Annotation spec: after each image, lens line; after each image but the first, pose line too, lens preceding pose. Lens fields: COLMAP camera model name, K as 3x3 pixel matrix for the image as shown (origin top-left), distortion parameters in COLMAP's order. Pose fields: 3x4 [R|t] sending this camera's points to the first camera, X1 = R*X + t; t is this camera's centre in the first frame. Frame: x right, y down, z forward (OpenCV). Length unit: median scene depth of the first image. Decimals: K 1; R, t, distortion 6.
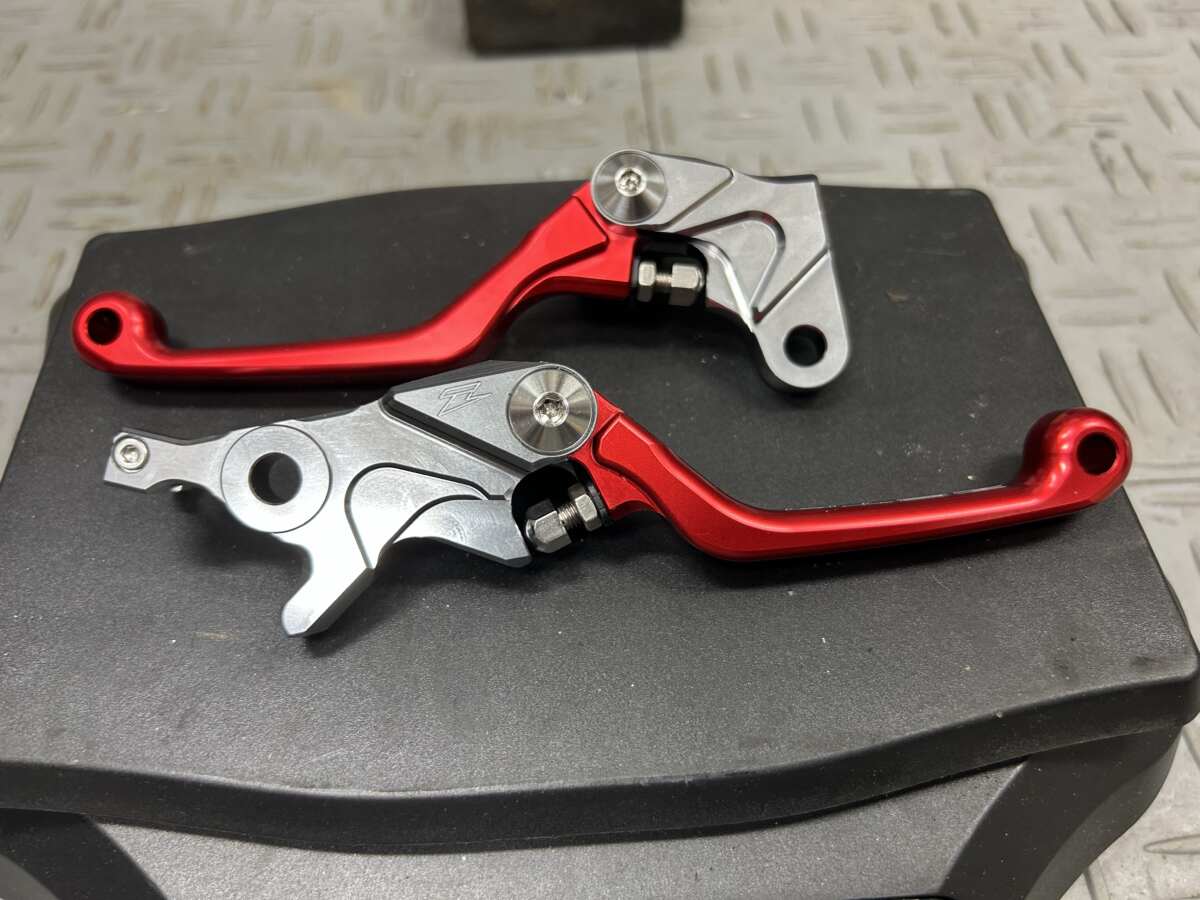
lens RADIAL K [[951.9, 0, 588.5], [0, 951.9, 456.8], [0, 0, 1]] dist [-0.017628, -0.017526]
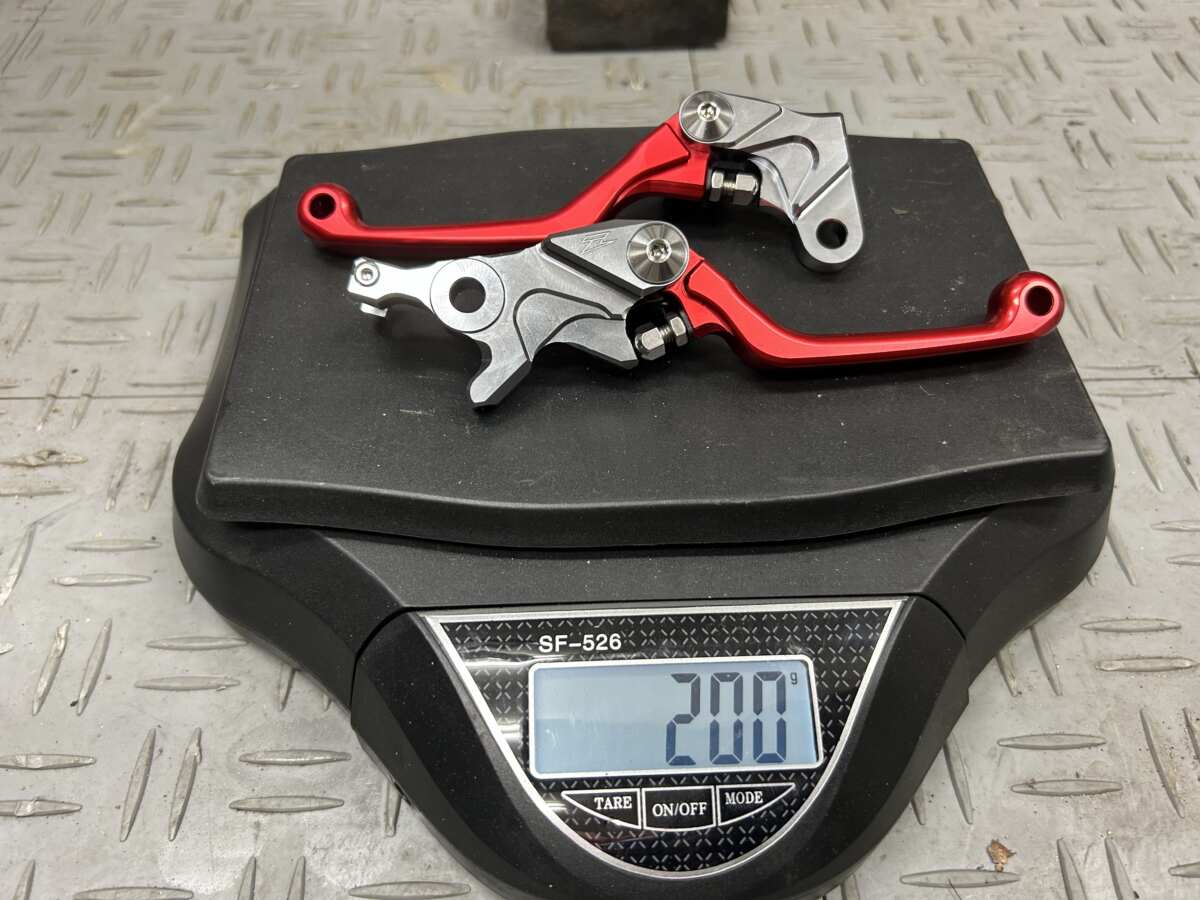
lens RADIAL K [[898.1, 0, 604.9], [0, 898.1, 444.5], [0, 0, 1]] dist [0.011355, -0.041048]
pose [[0.999717, 0.023754, -0.000892, -0.055869], [-0.023768, 0.999485, -0.021552, 0.135755], [0.000380, 0.021567, 0.999767, -0.176818]]
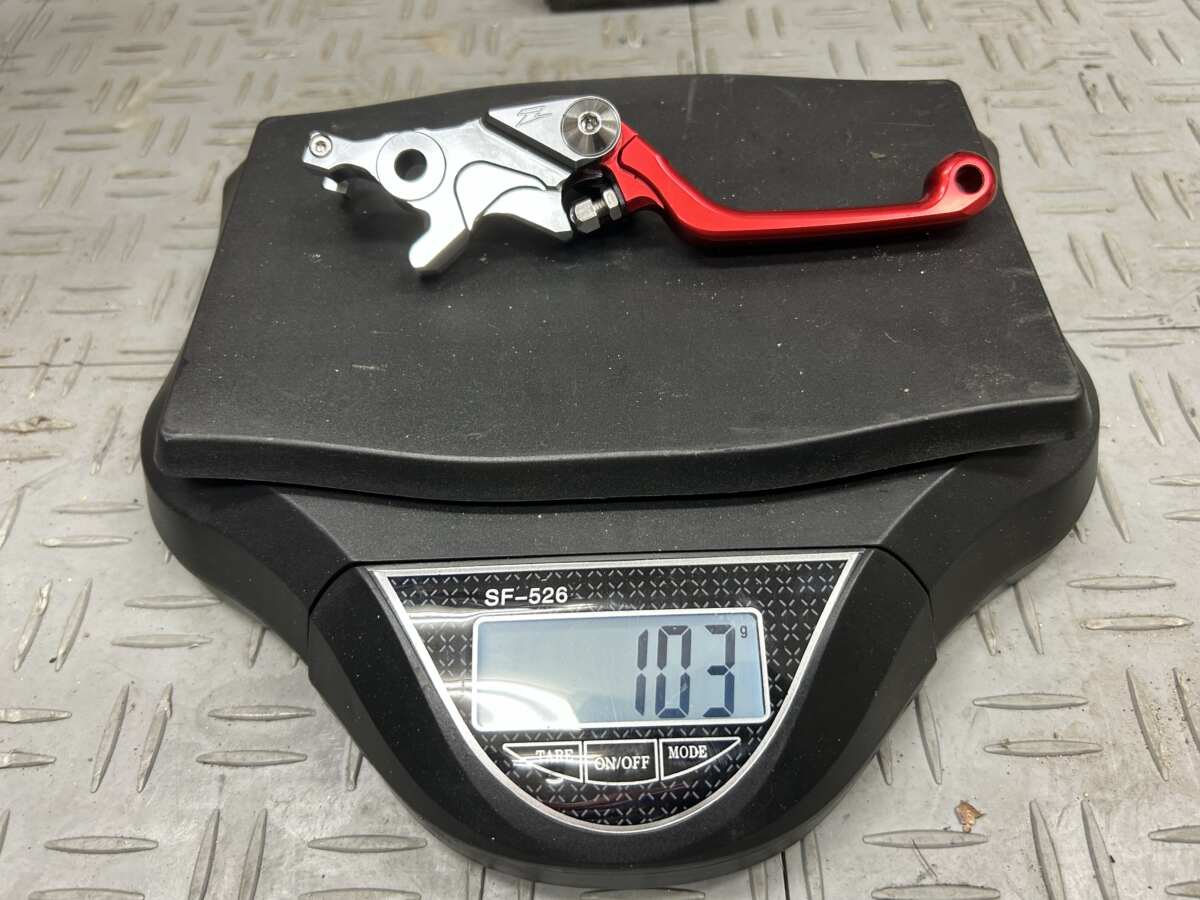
lens RADIAL K [[898.1, 0, 609.1], [0, 898.1, 444.5], [0, 0, 1]] dist [0.011355, -0.041048]
pose [[0.998448, 0.013119, -0.054128, 0.027800], [-0.012994, 0.999912, 0.002657, 0.156297], [0.054158, -0.001950, 0.998530, -0.159841]]
